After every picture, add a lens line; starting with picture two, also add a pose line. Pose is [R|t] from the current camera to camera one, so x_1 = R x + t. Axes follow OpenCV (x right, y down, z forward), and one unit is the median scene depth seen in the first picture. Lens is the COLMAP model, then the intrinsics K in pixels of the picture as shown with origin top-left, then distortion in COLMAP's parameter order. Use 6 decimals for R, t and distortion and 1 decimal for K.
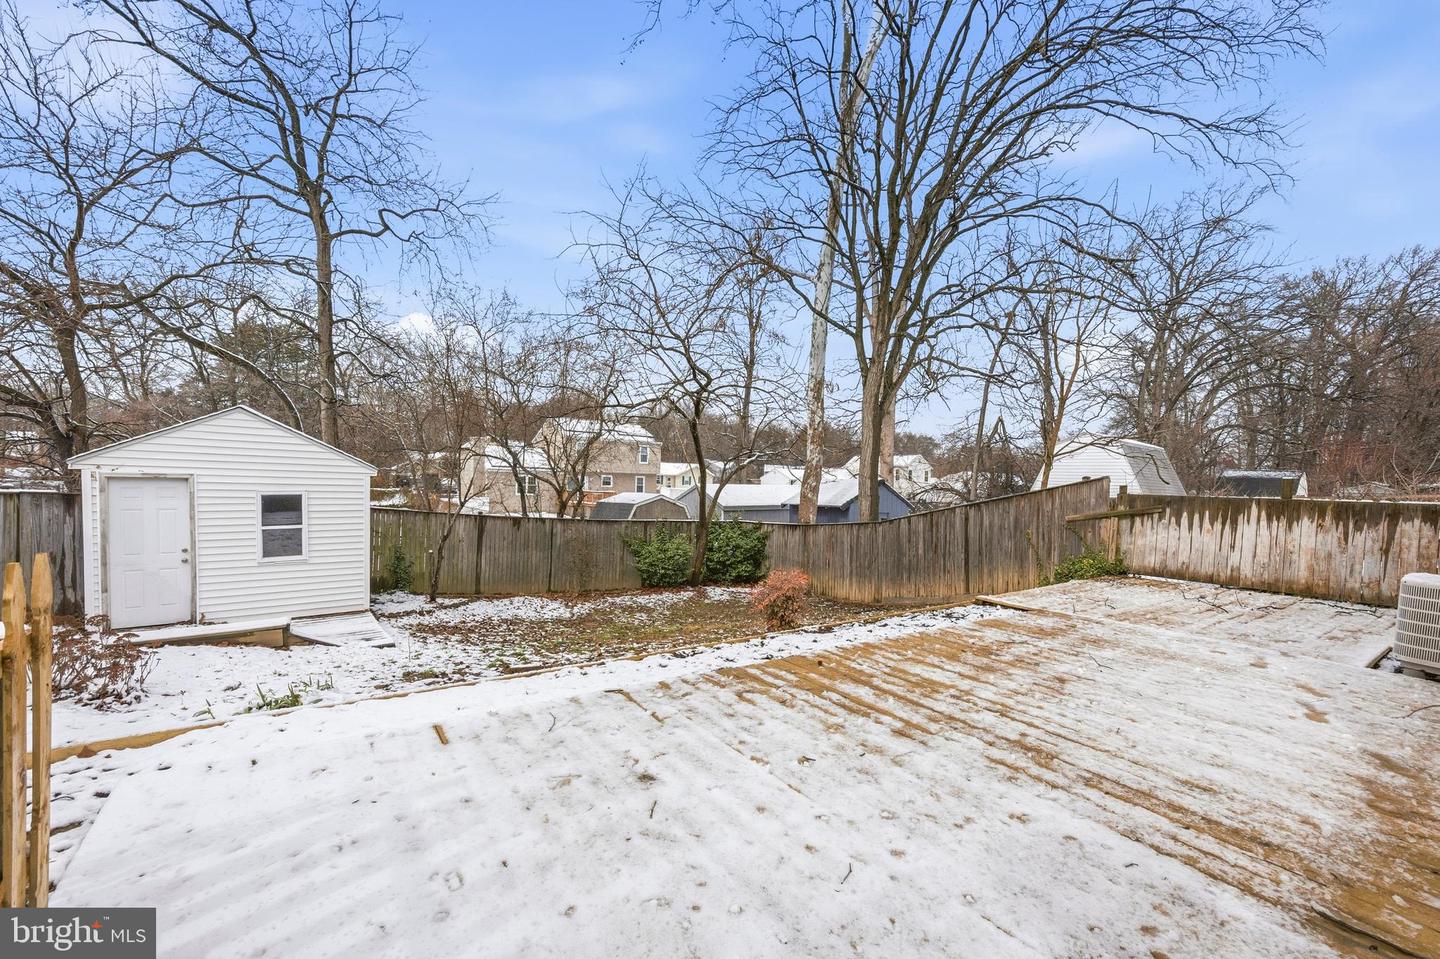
lens RADIAL K [[589.0, 0, 716.3], [0, 589.0, 493.7], [0, 0, 1]] dist [0.000255, 0.000083]
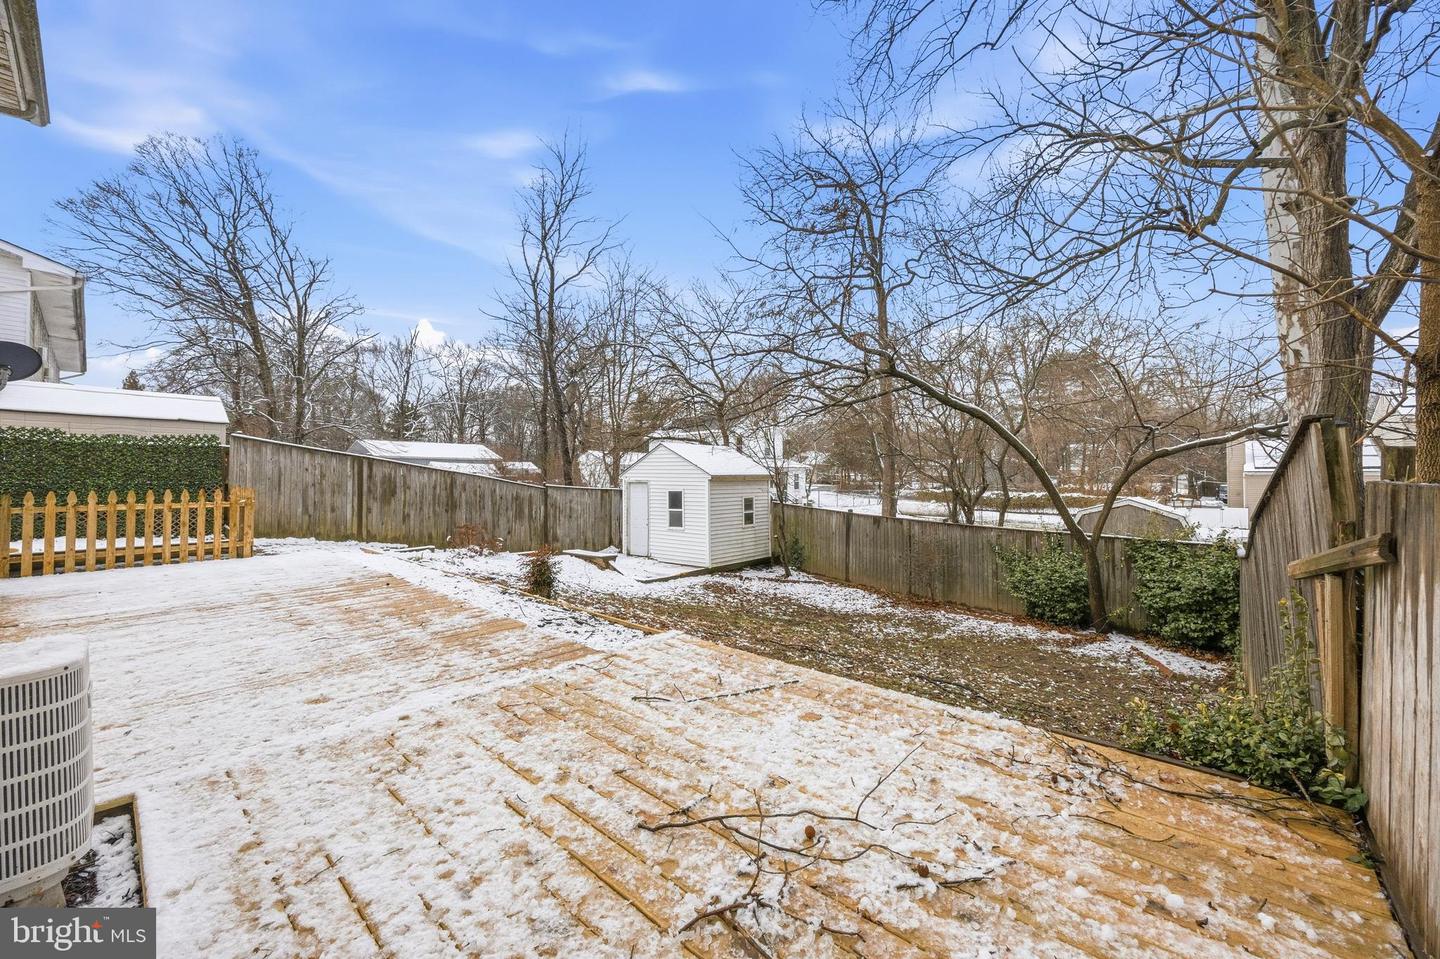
lens RADIAL K [[556.5, 0, 698.4], [0, 556.5, 483.2], [0, 0, 1]] dist [-0.002697, -0.000293]
pose [[0.234276, -0.015023, -0.972054, 0.601601], [-0.020048, 0.999593, -0.020281, 0.007126], [0.971964, 0.024239, 0.233879, 0.477654]]
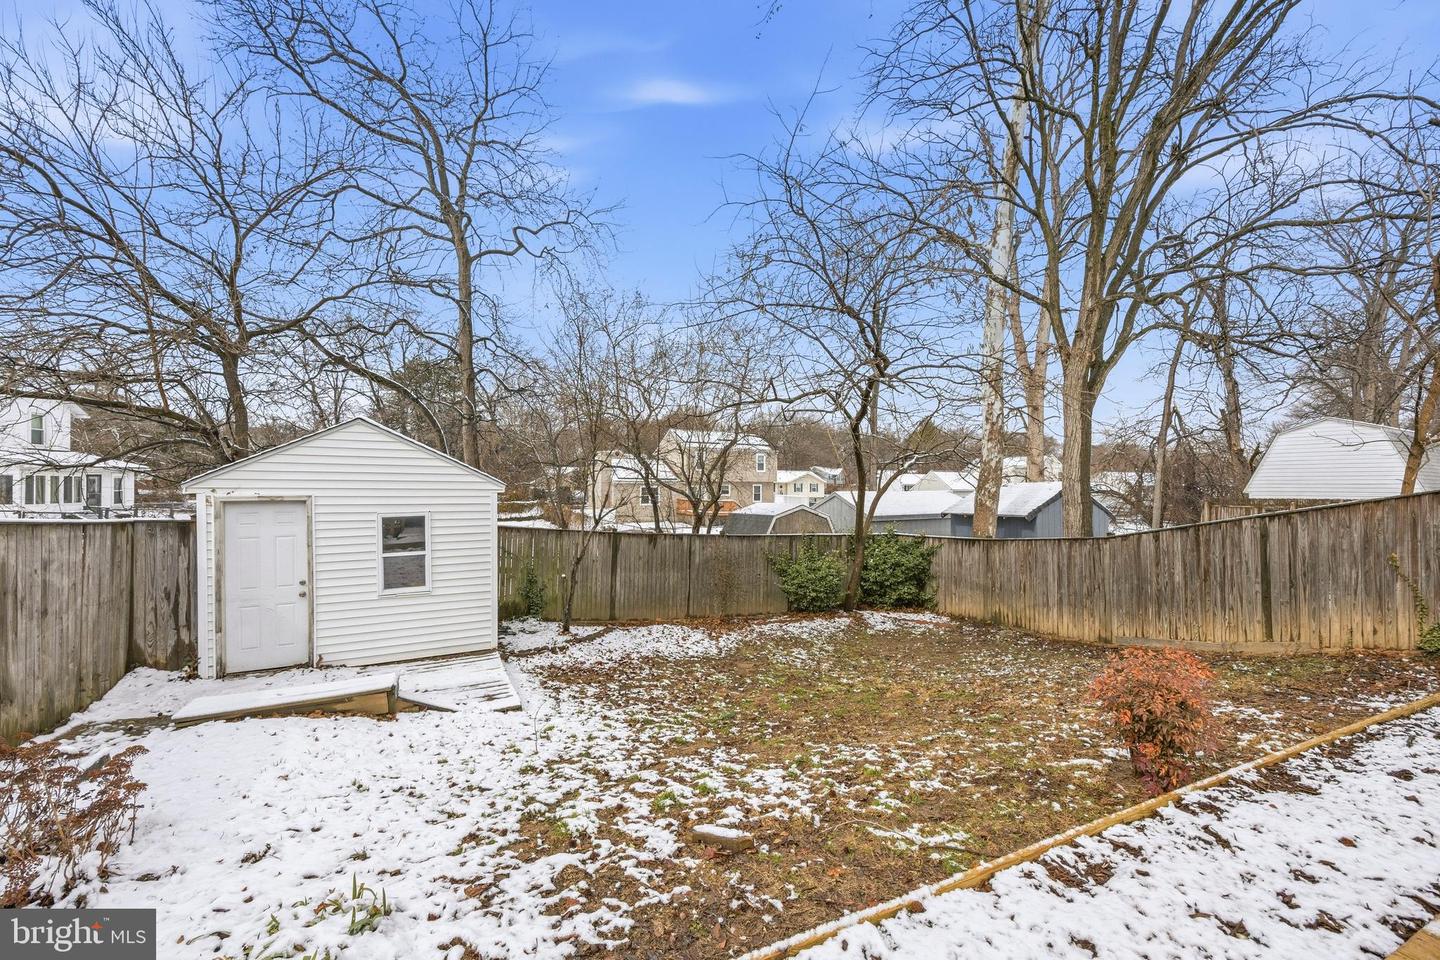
lens RADIAL K [[560.8, 0, 720.0], [0, 560.8, 480.0], [0, 0, 1]] dist [0.002328, 0.000112]
pose [[0.983598, -0.025016, -0.178630, -0.087271], [0.018566, 0.999117, -0.037689, -0.008958], [0.179415, 0.033754, 0.983194, 0.183051]]
